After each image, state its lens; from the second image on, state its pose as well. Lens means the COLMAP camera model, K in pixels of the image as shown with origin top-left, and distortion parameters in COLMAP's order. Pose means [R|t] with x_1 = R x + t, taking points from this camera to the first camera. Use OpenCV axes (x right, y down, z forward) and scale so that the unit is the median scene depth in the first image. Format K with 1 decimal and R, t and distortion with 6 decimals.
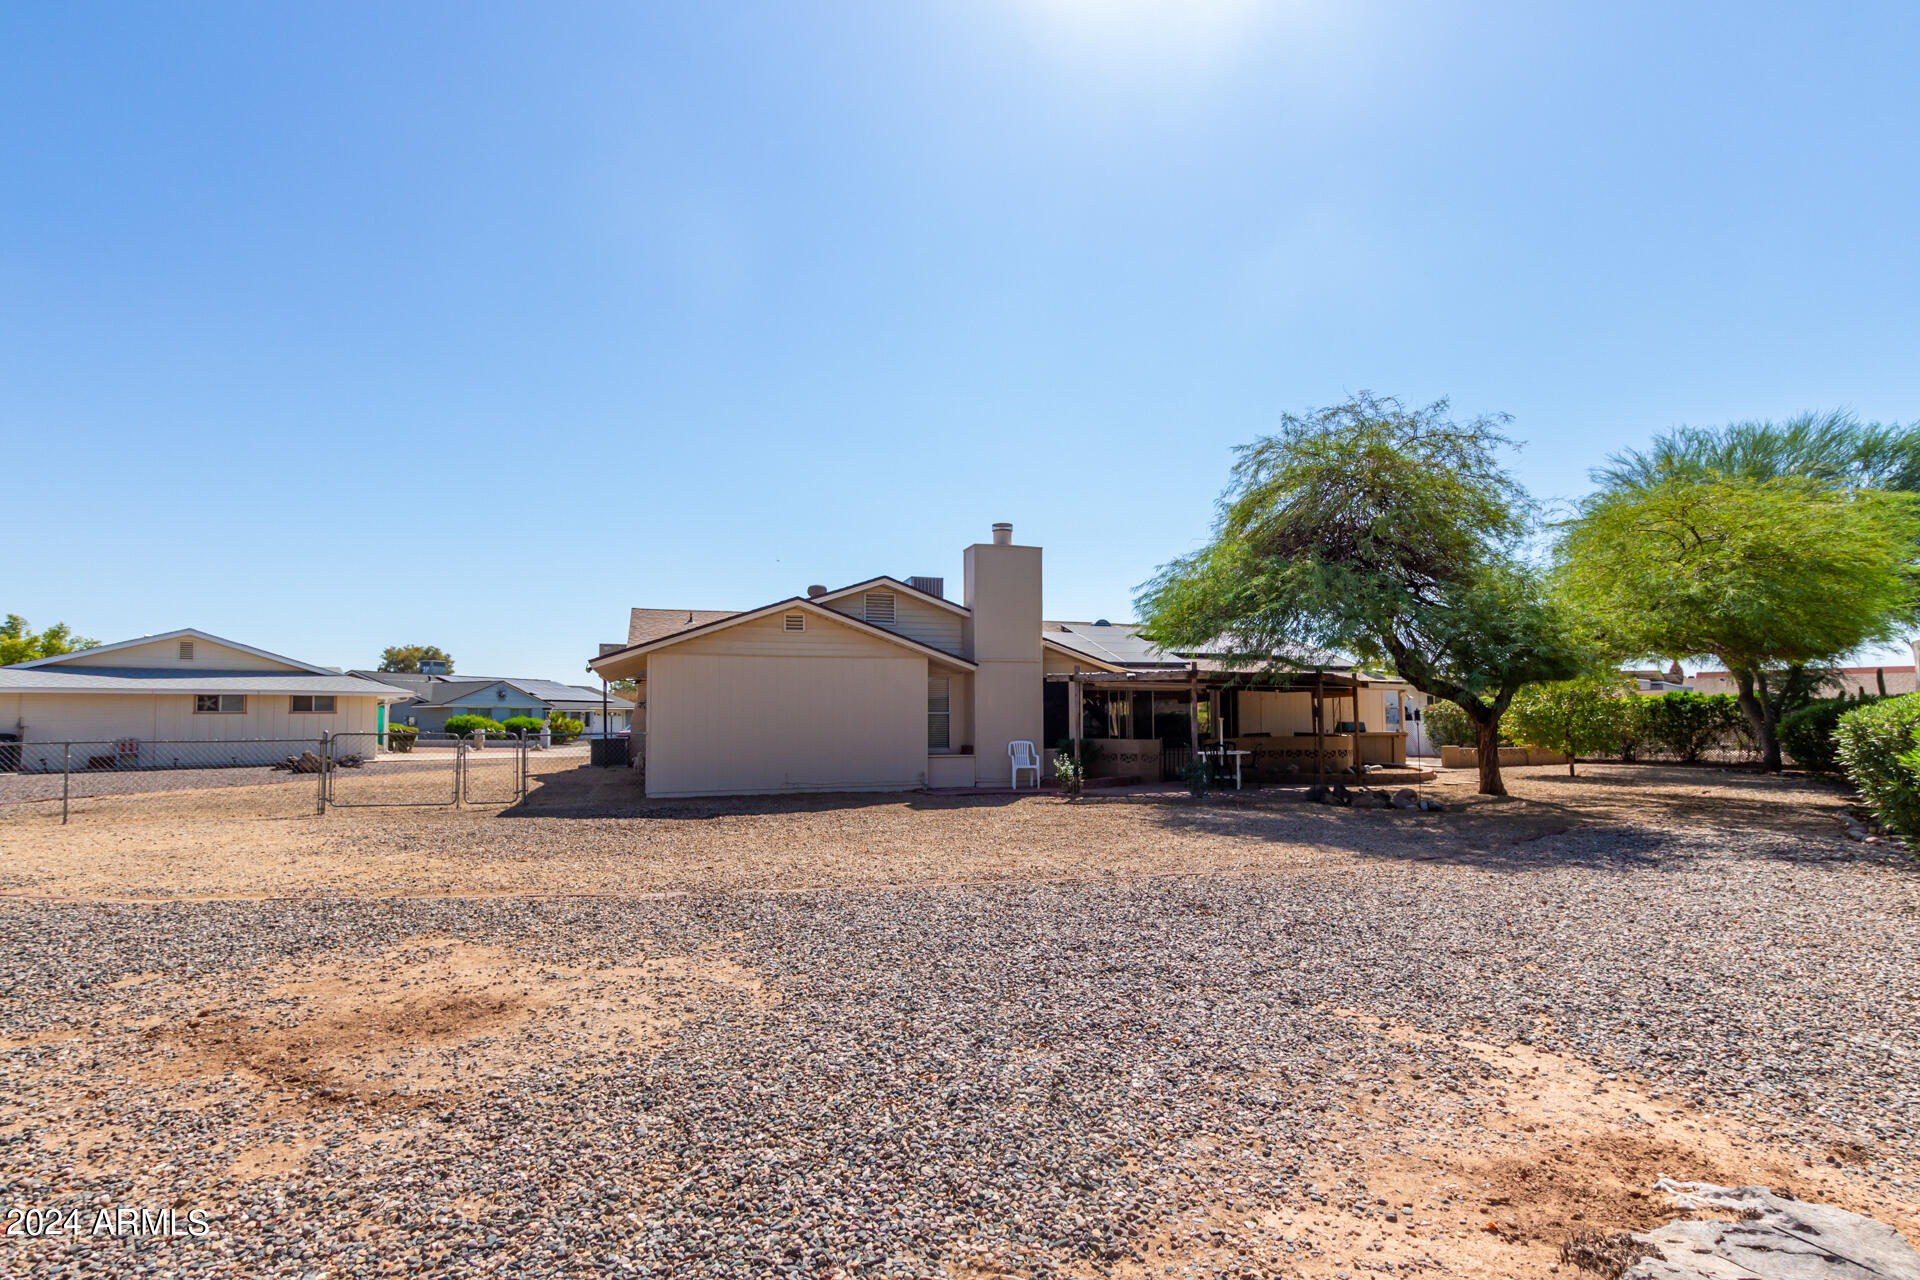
lens RADIAL K [[918.8, 0, 976.3], [0, 918.8, 655.9], [0, 0, 1]] dist [-0.000226, -0.000003]
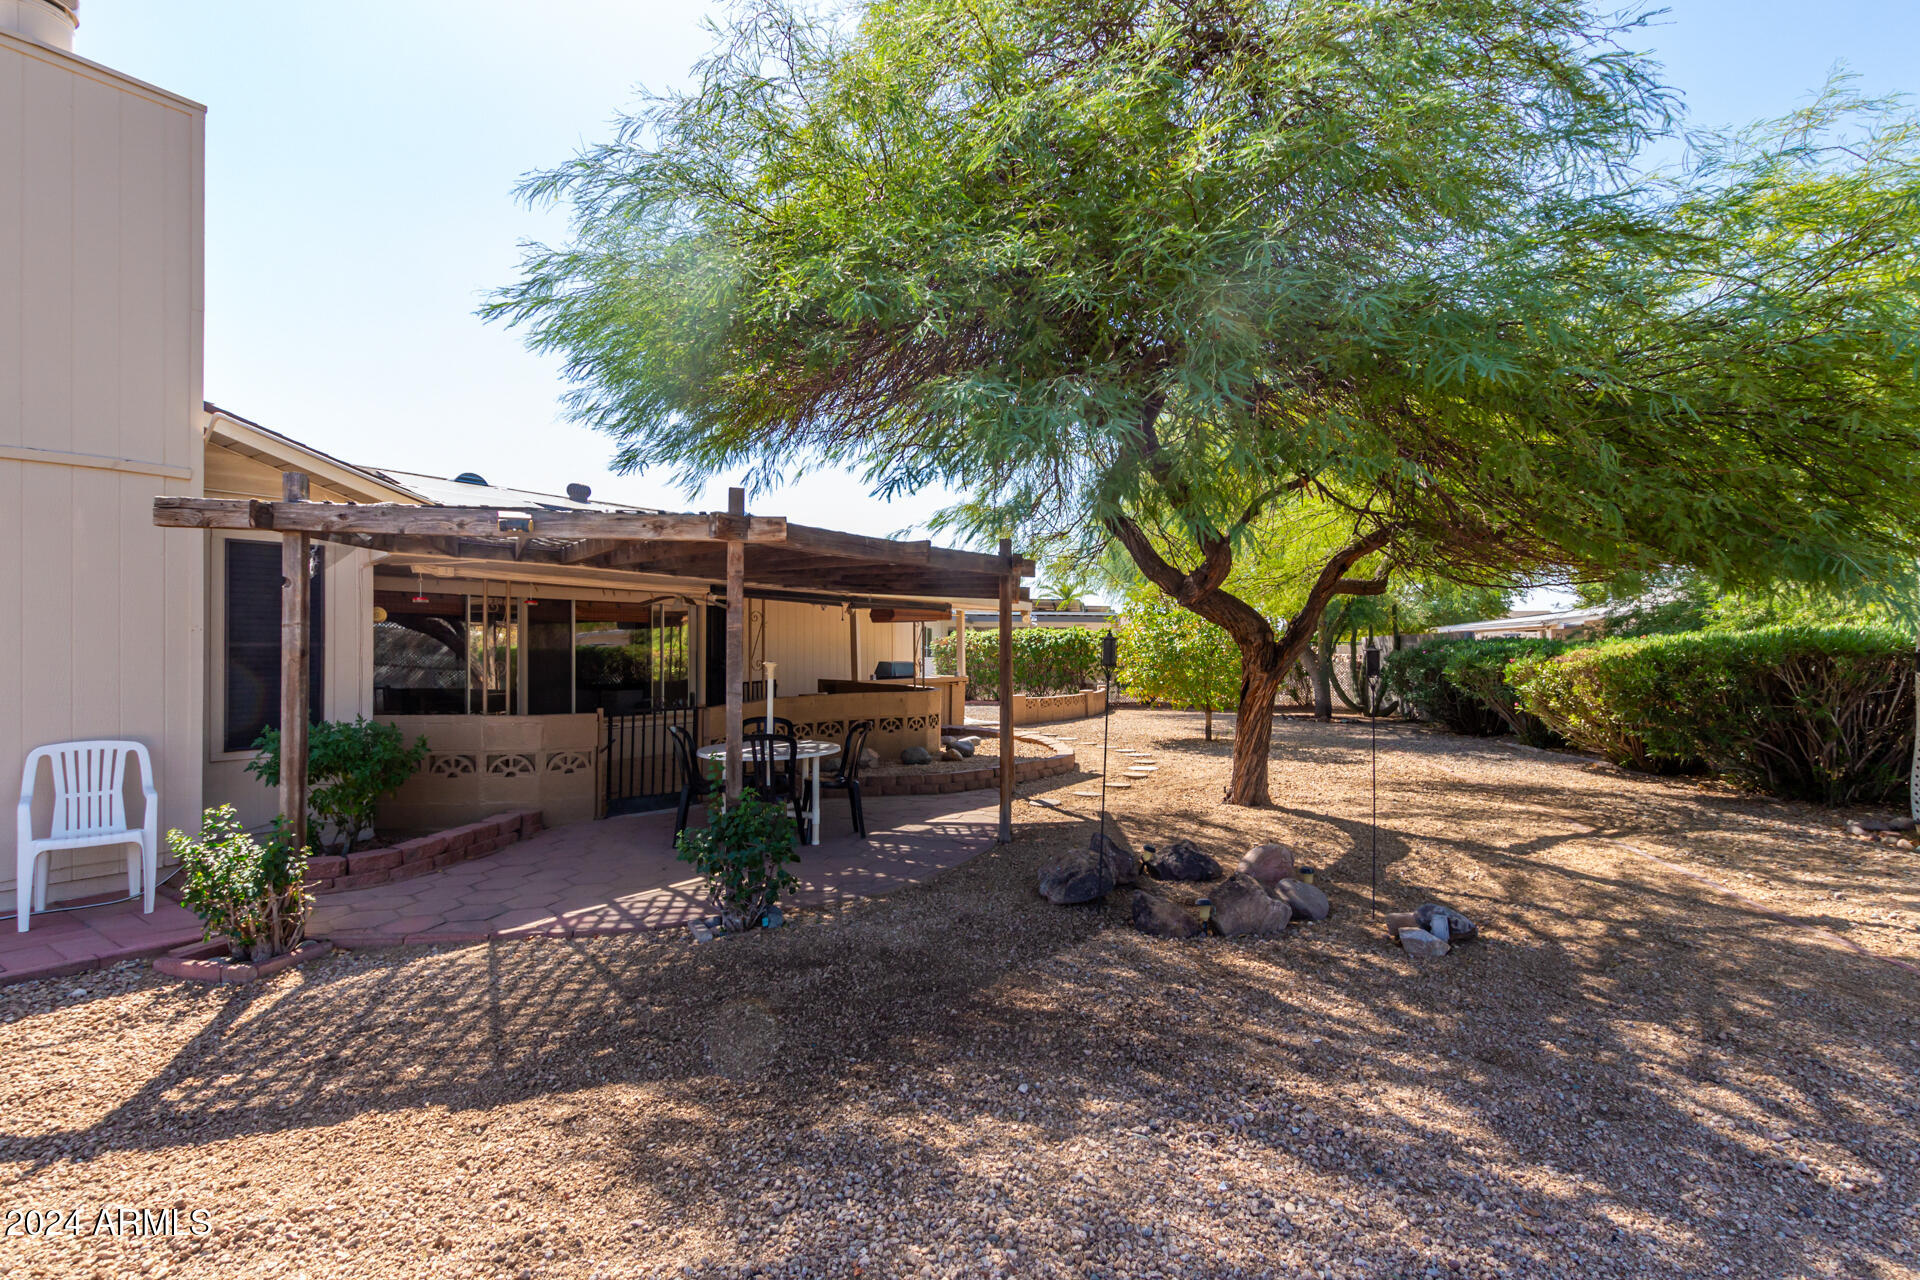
lens RADIAL K [[918.8, 0, 976.3], [0, 918.8, 655.9], [0, 0, 1]] dist [-0.000226, -0.000003]
pose [[0.820138, 0.005166, 0.572142, 0.108084], [-0.048425, 0.996998, 0.060412, 0.034352], [-0.570113, -0.077253, 0.817926, 0.592632]]
